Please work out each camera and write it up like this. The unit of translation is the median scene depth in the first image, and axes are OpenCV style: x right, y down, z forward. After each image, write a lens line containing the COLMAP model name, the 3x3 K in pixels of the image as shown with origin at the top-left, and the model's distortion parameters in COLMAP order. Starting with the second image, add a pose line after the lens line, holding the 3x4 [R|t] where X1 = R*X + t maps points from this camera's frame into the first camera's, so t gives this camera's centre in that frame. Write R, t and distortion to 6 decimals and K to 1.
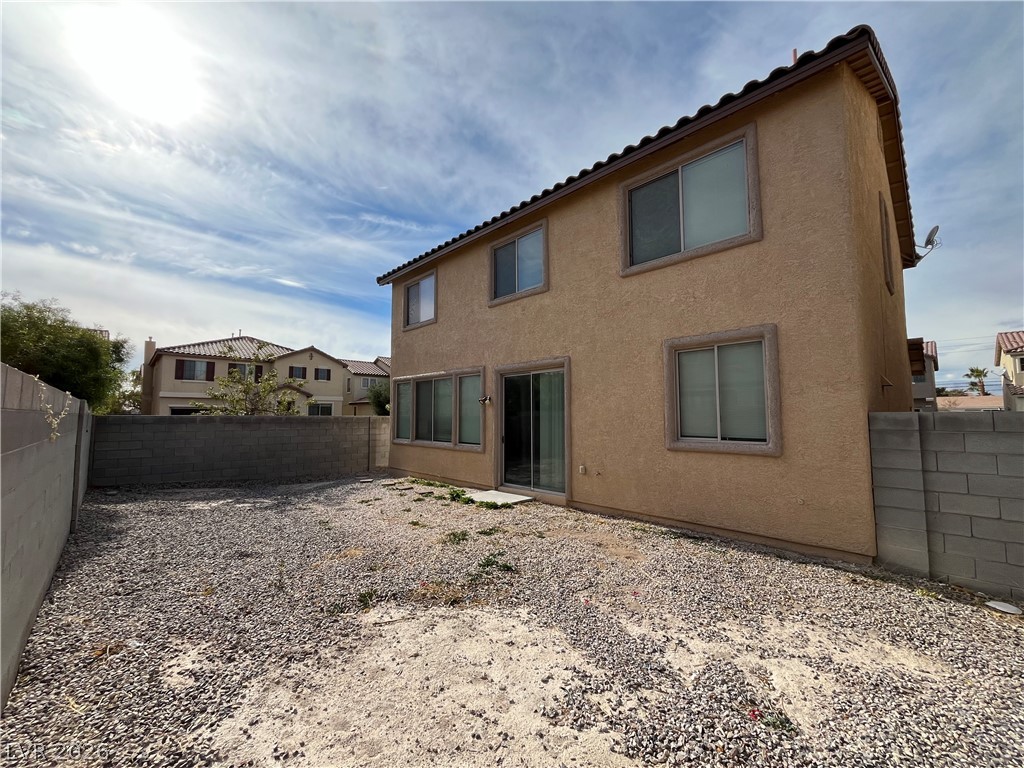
lens RADIAL K [[416.6, 0, 514.9], [0, 416.6, 384.5], [0, 0, 1]] dist [-0.002711, -0.000656]
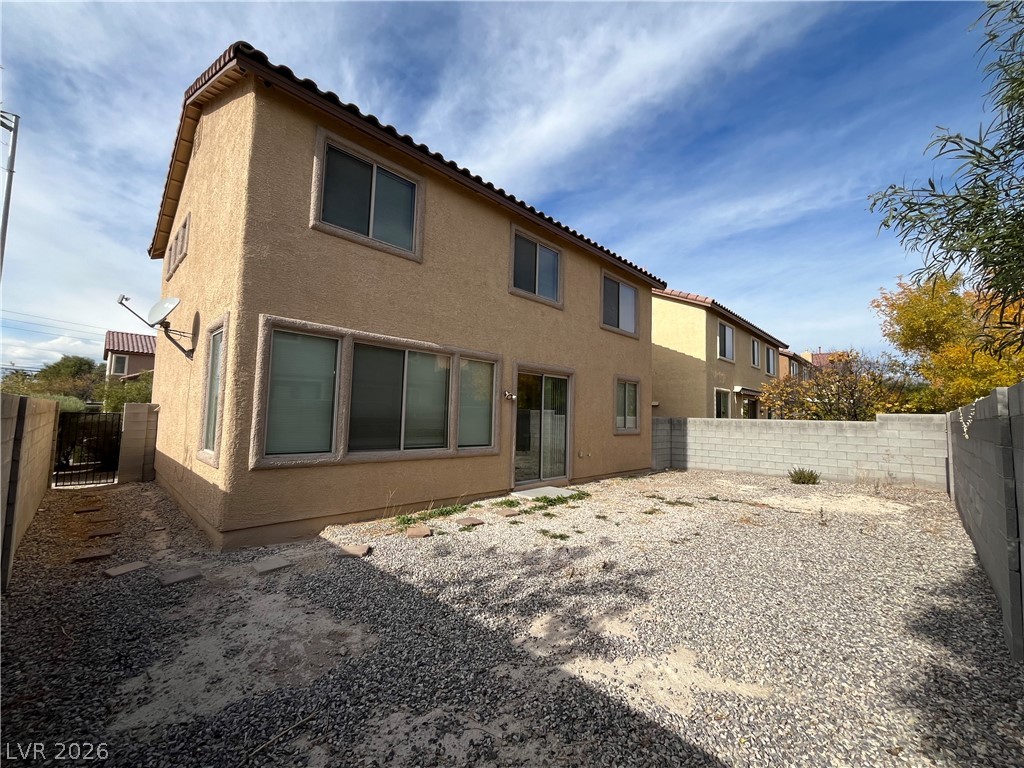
lens RADIAL K [[416.6, 0, 514.9], [0, 416.6, 384.5], [0, 0, 1]] dist [-0.002711, -0.000656]
pose [[-0.038223, 0.074060, 0.996521, -0.967078], [-0.102667, 0.991681, -0.077638, 0.083335], [-0.993981, -0.105277, -0.030301, 1.014062]]
